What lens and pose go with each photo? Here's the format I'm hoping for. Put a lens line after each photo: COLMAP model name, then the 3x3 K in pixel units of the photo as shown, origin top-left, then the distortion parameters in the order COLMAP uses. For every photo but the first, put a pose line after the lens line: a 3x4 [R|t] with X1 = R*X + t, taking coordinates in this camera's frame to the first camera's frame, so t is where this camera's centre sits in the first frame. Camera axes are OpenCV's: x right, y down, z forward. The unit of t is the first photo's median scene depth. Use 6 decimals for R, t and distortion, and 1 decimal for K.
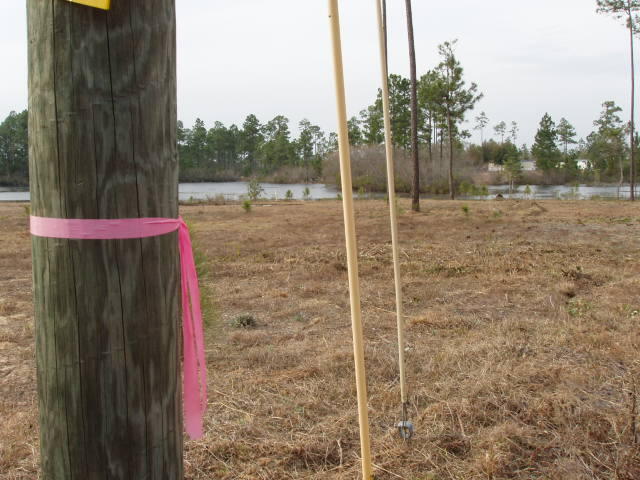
lens RADIAL K [[713.7, 0, 314.8], [0, 713.7, 239.0], [0, 0, 1]] dist [-0.118069, 0.000000]
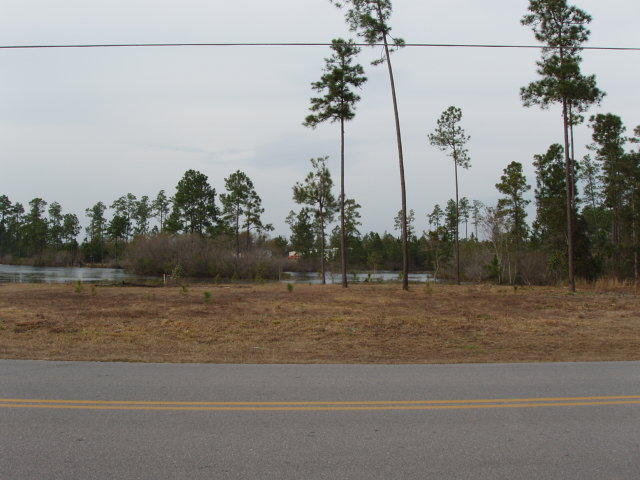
lens RADIAL K [[713.7, 0, 313.1], [0, 713.7, 241.2], [0, 0, 1]] dist [-0.118069, 0.000000]
pose [[0.914020, 0.028480, 0.404667, -0.084701], [0.018592, 0.993544, -0.111916, 0.002409], [-0.405242, 0.109817, 0.907590, -0.034626]]
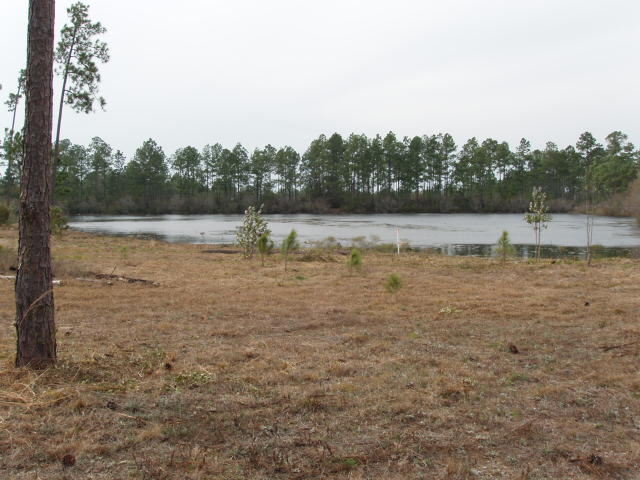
lens RADIAL K [[713.7, 0, 315.4], [0, 713.7, 237.1], [0, 0, 1]] dist [-0.118069, 0.000000]
pose [[0.877070, 0.026905, -0.479609, 0.030424], [-0.046351, 0.998511, -0.028749, -0.015510], [0.478122, 0.047445, 0.877011, 0.145472]]
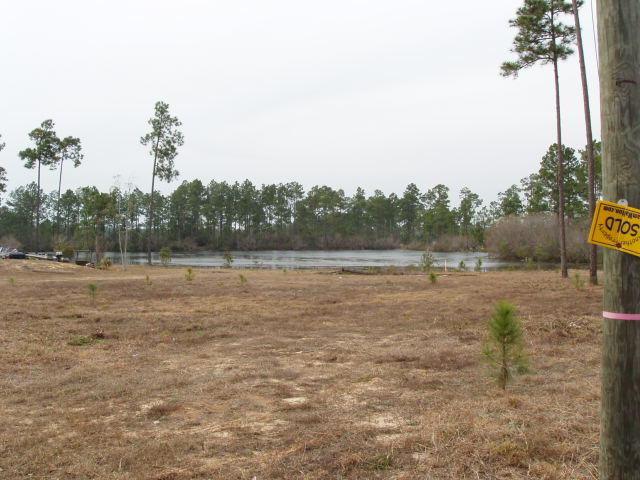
lens RADIAL K [[713.7, 0, 318.5], [0, 713.7, 245.6], [0, 0, 1]] dist [-0.118069, 0.000000]
pose [[0.977687, 0.006225, -0.209976, -0.005426], [-0.023925, 0.996357, -0.081859, -0.000226], [0.208701, 0.085057, 0.974274, -0.013181]]
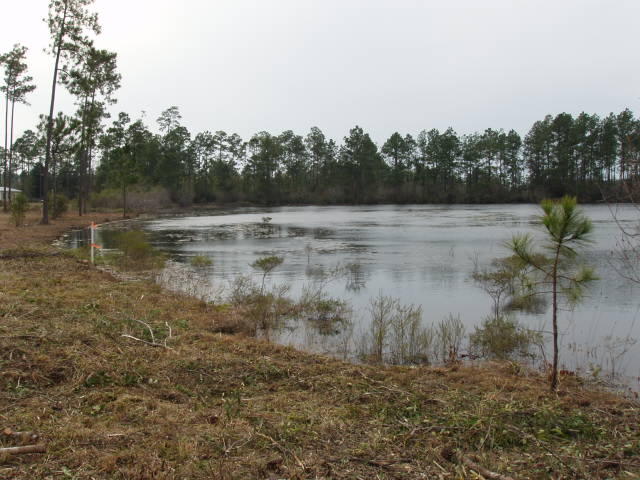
lens RADIAL K [[713.7, 0, 319.4], [0, 713.7, 239.7], [0, 0, 1]] dist [-0.118069, 0.000000]
pose [[0.635428, 0.046476, -0.770760, 0.061184], [-0.061367, 0.998069, 0.009590, -0.022605], [0.769717, 0.041205, 0.637054, 0.238315]]
